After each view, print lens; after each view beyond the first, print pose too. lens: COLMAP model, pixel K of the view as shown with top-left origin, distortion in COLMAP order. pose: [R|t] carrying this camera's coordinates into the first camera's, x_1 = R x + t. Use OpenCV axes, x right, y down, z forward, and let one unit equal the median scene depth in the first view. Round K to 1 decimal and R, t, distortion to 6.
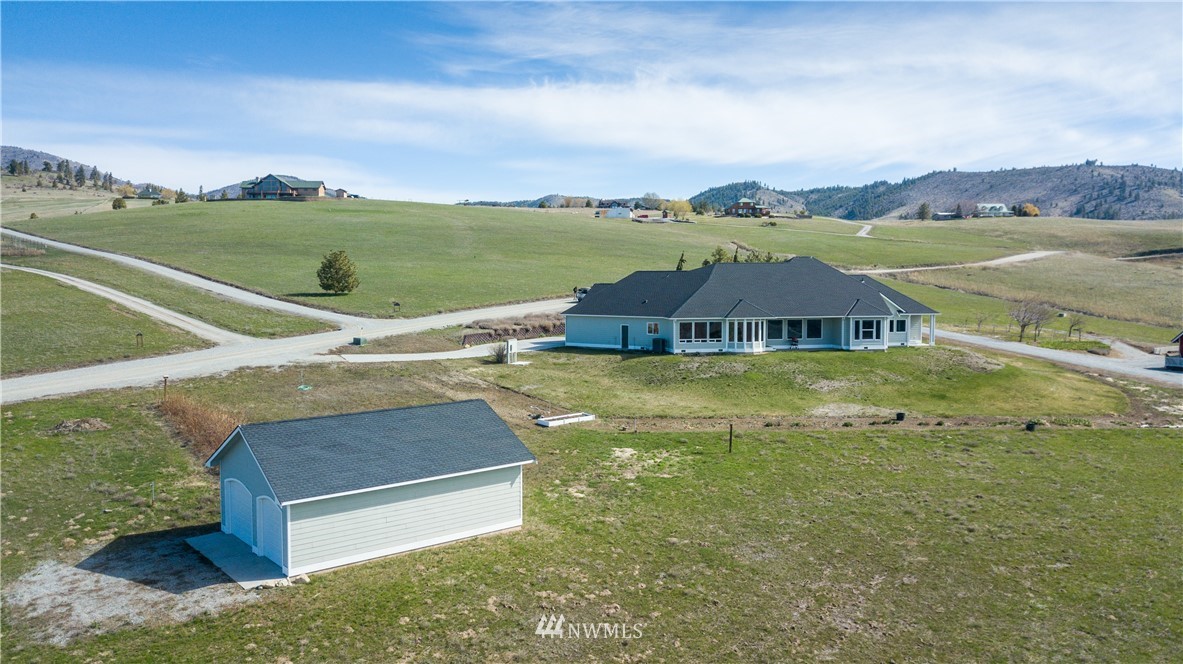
lens RADIAL K [[899.3, 0, 591.5], [0, 899.3, 332.0], [0, 0, 1]] dist [0.043897, -0.002075]
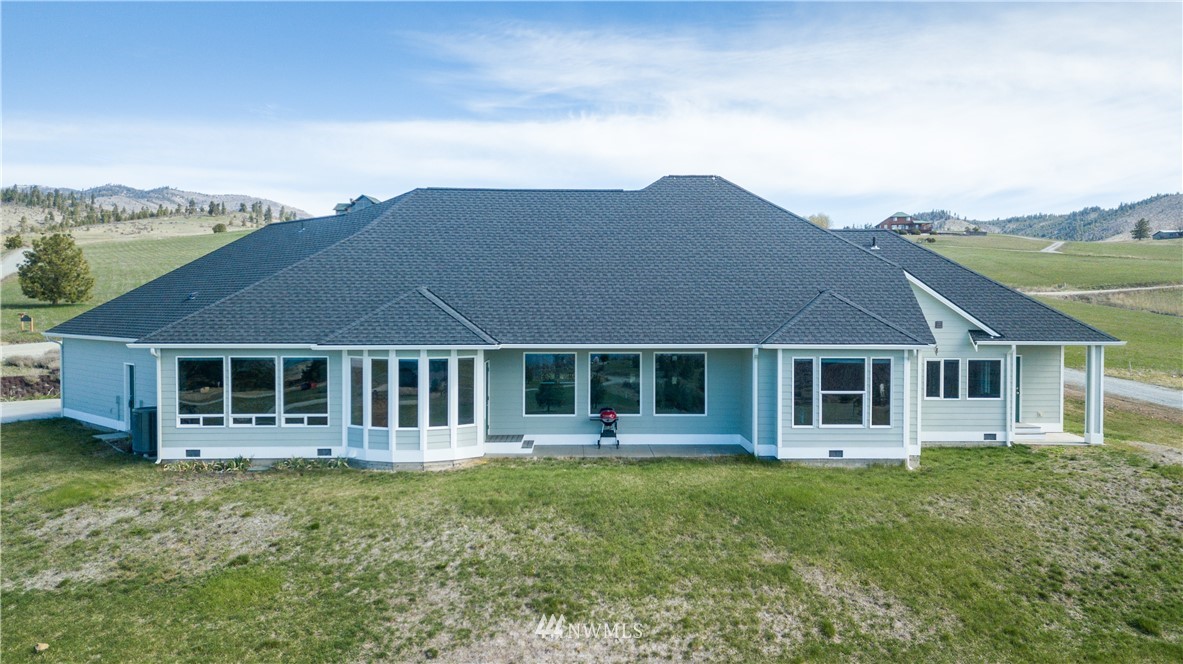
lens RADIAL K [[902.7, 0, 591.5], [0, 902.7, 332.0], [0, 0, 1]] dist [0.056506, 0.005836]
pose [[0.981956, 0.007409, -0.188965, 0.277350], [-0.014704, 0.999198, -0.037236, -0.009701], [0.188538, 0.039343, 0.981278, 0.682141]]
